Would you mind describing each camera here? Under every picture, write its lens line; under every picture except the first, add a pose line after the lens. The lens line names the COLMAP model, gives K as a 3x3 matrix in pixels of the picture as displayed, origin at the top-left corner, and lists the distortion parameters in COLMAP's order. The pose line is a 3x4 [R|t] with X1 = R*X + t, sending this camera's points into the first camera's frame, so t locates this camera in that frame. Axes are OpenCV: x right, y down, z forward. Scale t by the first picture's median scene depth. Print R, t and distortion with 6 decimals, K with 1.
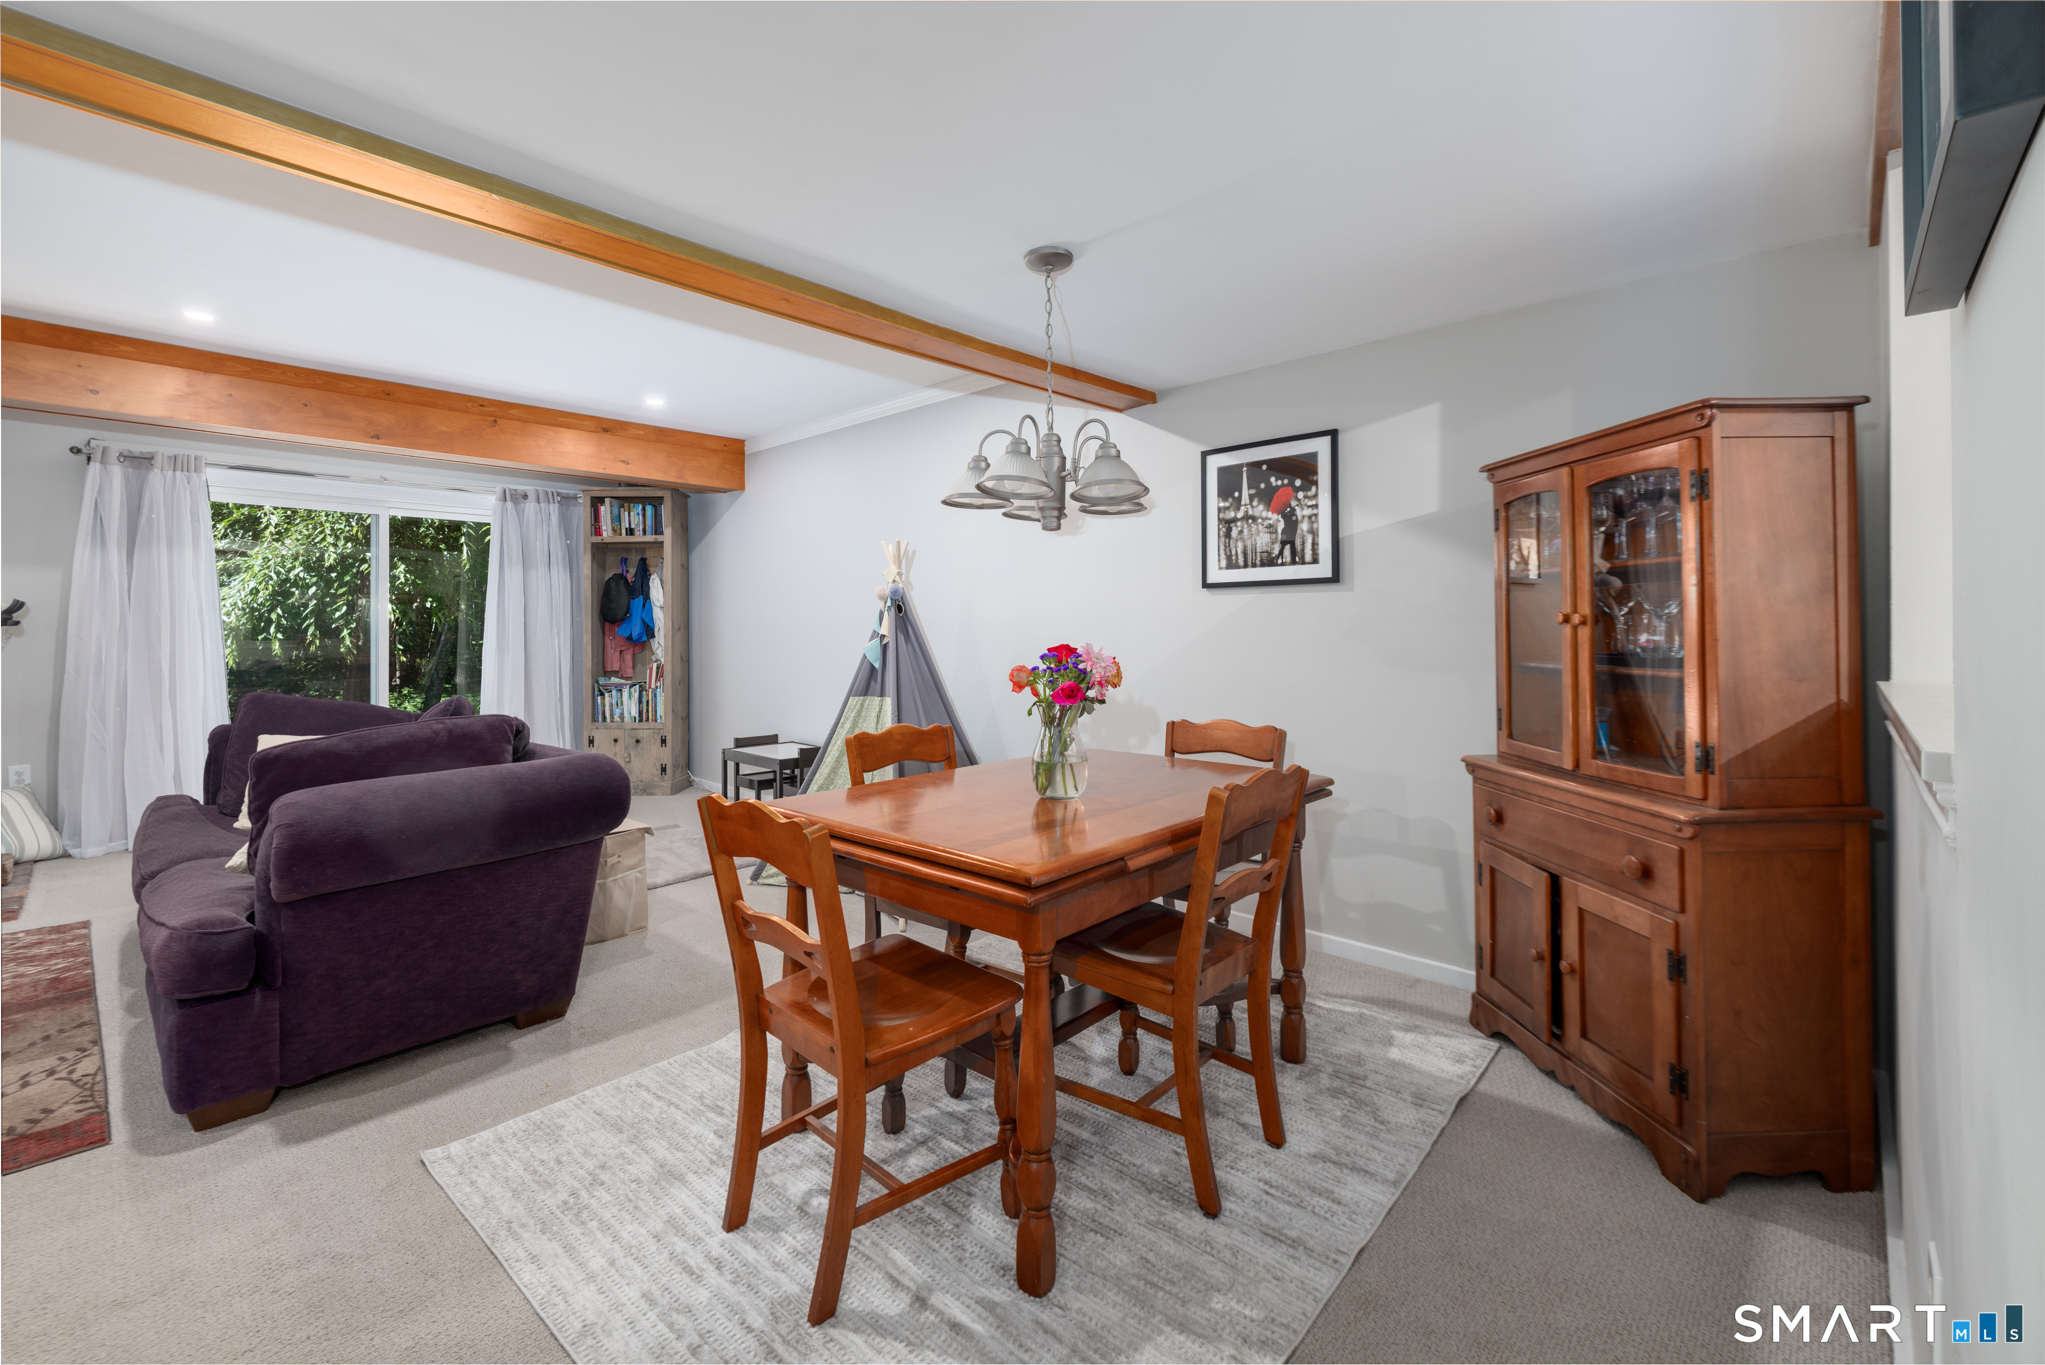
lens RADIAL K [[870.8, 0, 990.8], [0, 870.8, 640.7], [0, 0, 1]] dist [-0.000694, -0.000039]
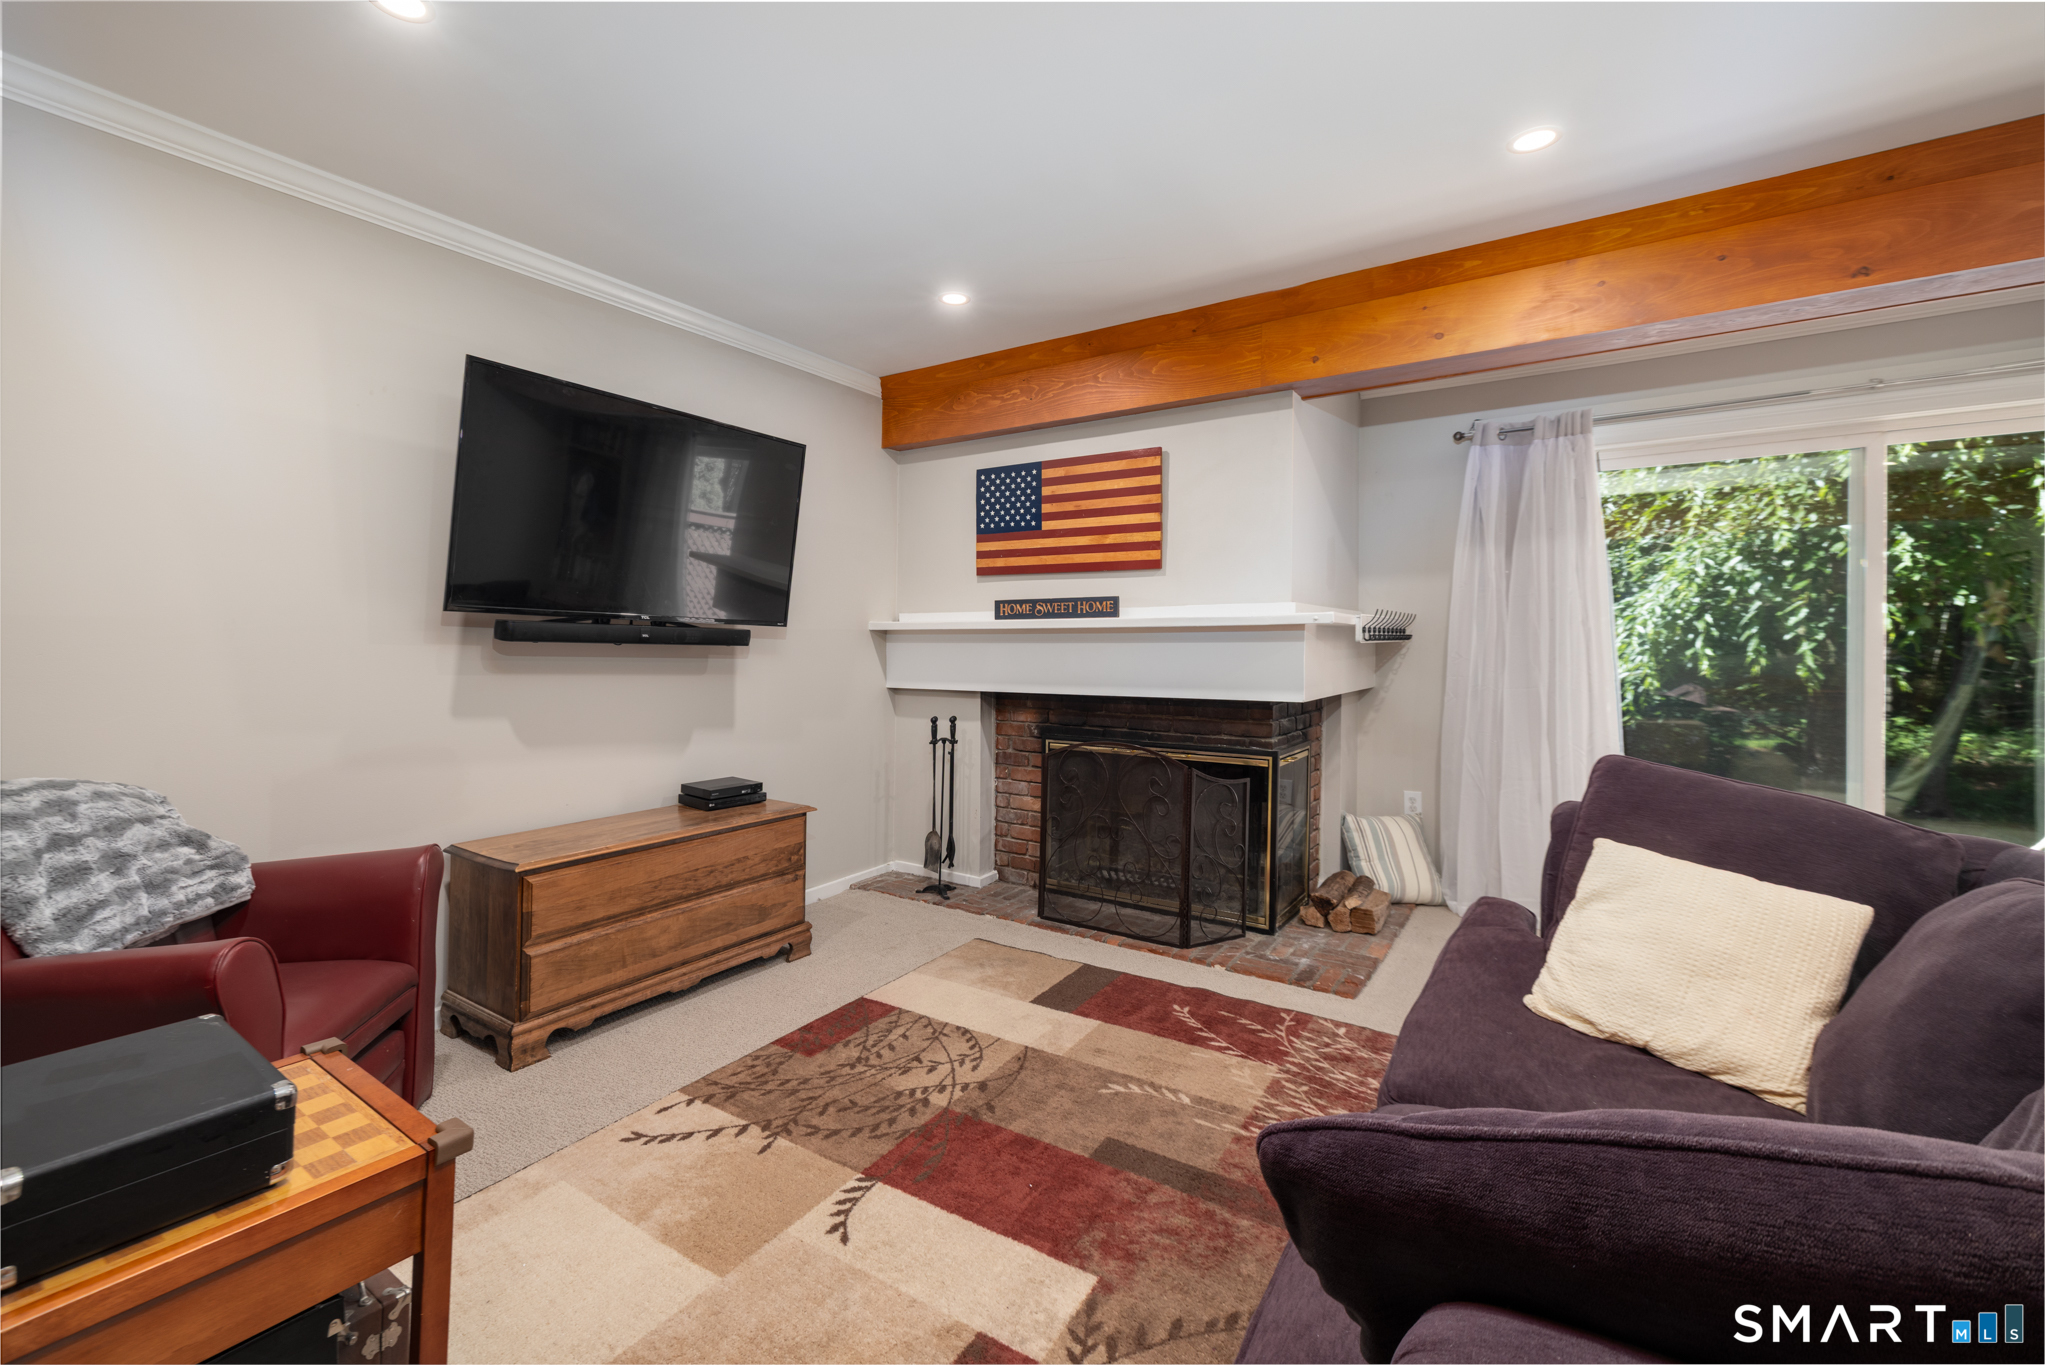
lens RADIAL K [[870.8, 0, 990.8], [0, 870.8, 640.7], [0, 0, 1]] dist [-0.000694, -0.000039]
pose [[0.172758, -0.001954, -0.984962, -0.189597], [-0.009833, 0.999945, -0.003708, -0.005872], [0.984915, 0.010326, 0.172730, 0.265998]]
